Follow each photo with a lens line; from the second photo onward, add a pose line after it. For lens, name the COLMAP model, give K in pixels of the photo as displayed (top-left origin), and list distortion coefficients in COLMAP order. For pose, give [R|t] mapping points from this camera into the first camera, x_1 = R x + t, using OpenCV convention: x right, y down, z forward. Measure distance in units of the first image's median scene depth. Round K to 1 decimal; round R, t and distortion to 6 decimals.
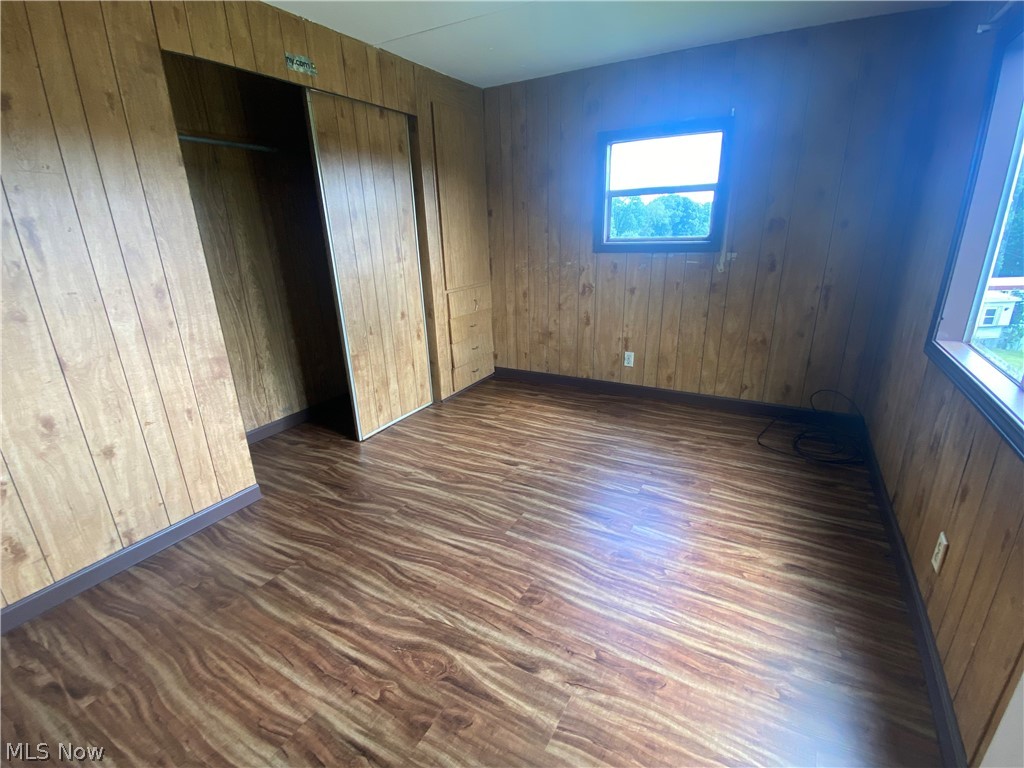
lens RADIAL K [[468.3, 0, 496.7], [0, 468.3, 379.9], [0, 0, 1]] dist [0.011893, -0.011832]
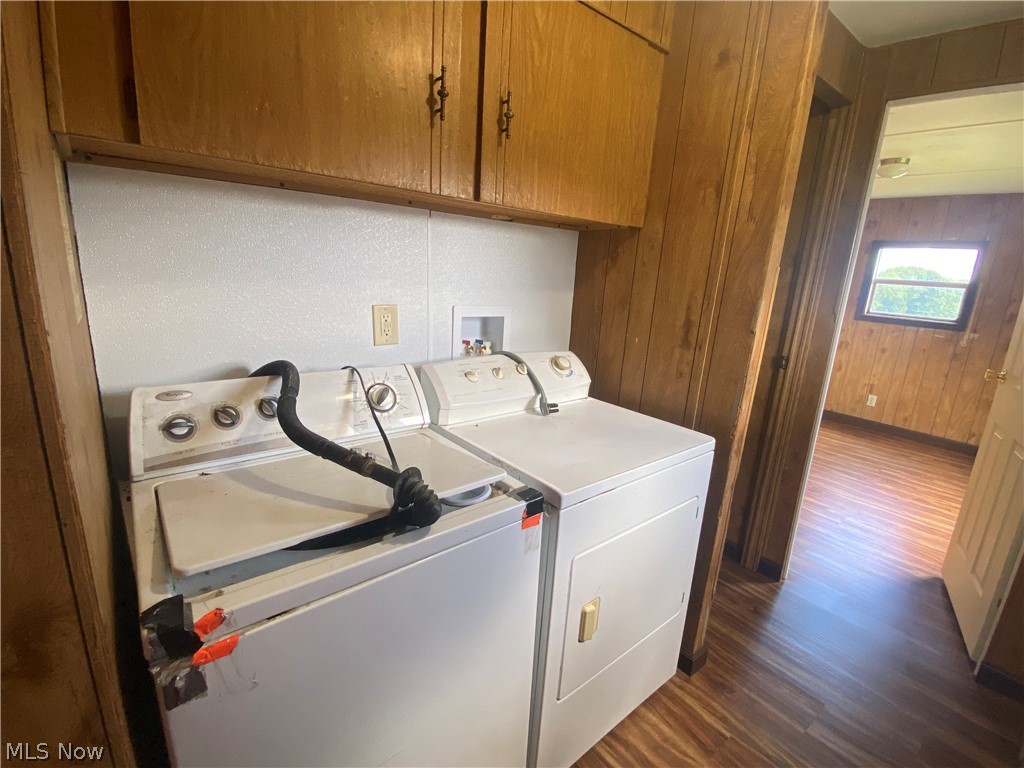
lens RADIAL K [[468.3, 0, 521.0], [0, 468.3, 378.5], [0, 0, 1]] dist [0.011893, -0.011832]
pose [[0.935651, 0.174954, -0.306510, -0.268394], [-0.201950, 0.977651, -0.058434, 0.184380], [0.289437, 0.116573, 0.950072, -0.603047]]
